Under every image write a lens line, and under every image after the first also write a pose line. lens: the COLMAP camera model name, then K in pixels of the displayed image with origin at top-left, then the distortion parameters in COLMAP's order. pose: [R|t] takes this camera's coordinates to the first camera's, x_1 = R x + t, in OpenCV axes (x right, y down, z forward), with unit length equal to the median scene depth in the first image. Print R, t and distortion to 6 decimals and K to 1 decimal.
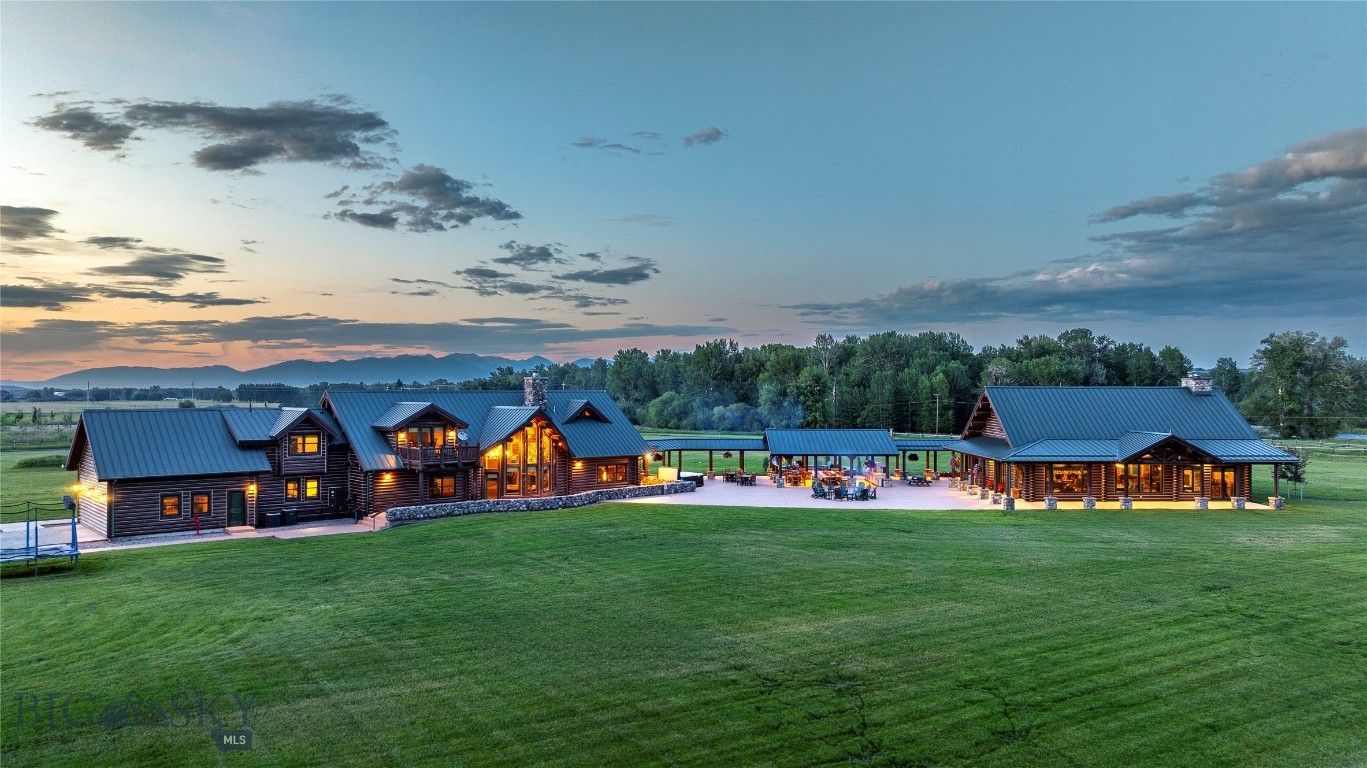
lens RADIAL K [[943.3, 0, 686.8], [0, 943.3, 367.6], [0, 0, 1]] dist [-0.028668, 0.009028]
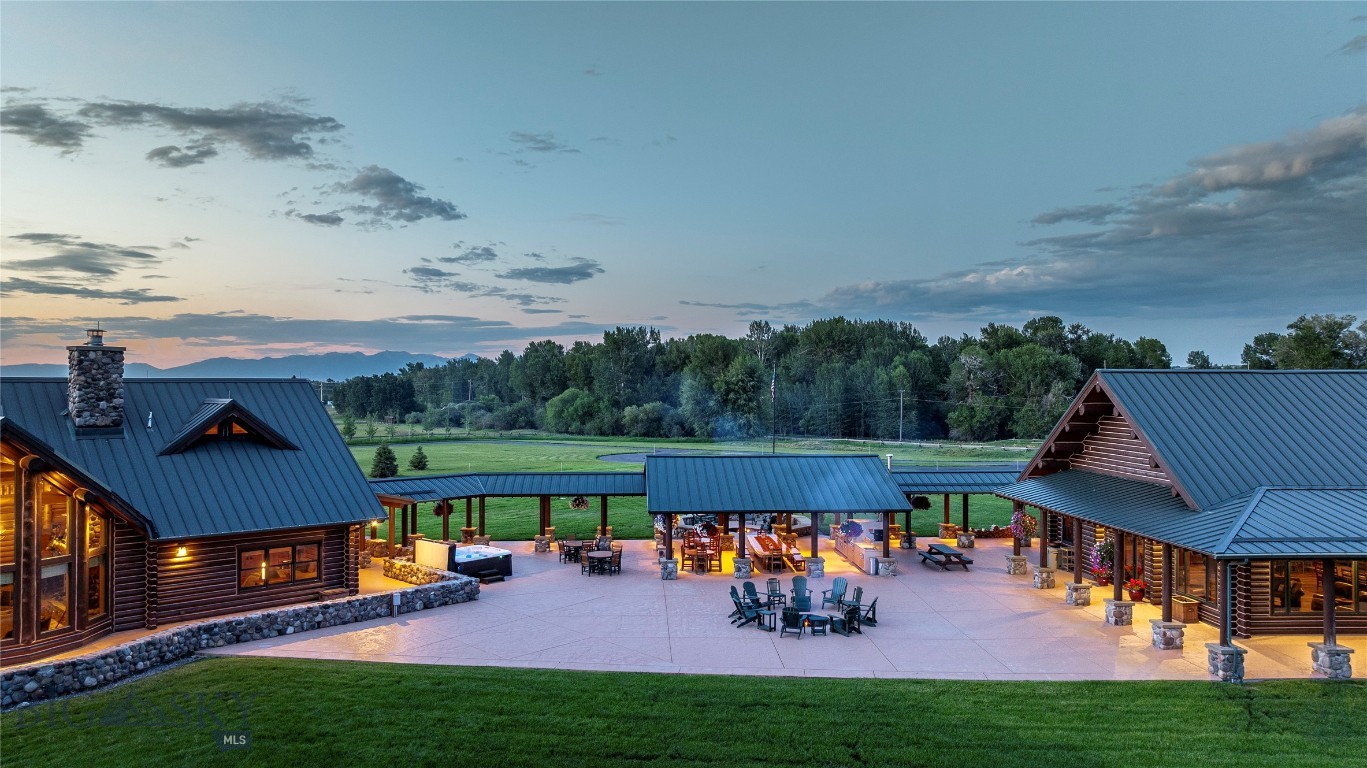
lens RADIAL K [[943.3, 0, 686.8], [0, 943.3, 367.6], [0, 0, 1]] dist [-0.028668, 0.009028]
pose [[0.997715, 0.001136, 0.067560, 0.081901], [-0.001262, 0.999998, 0.001828, 0.018938], [-0.067557, -0.001909, 0.997714, 0.559917]]
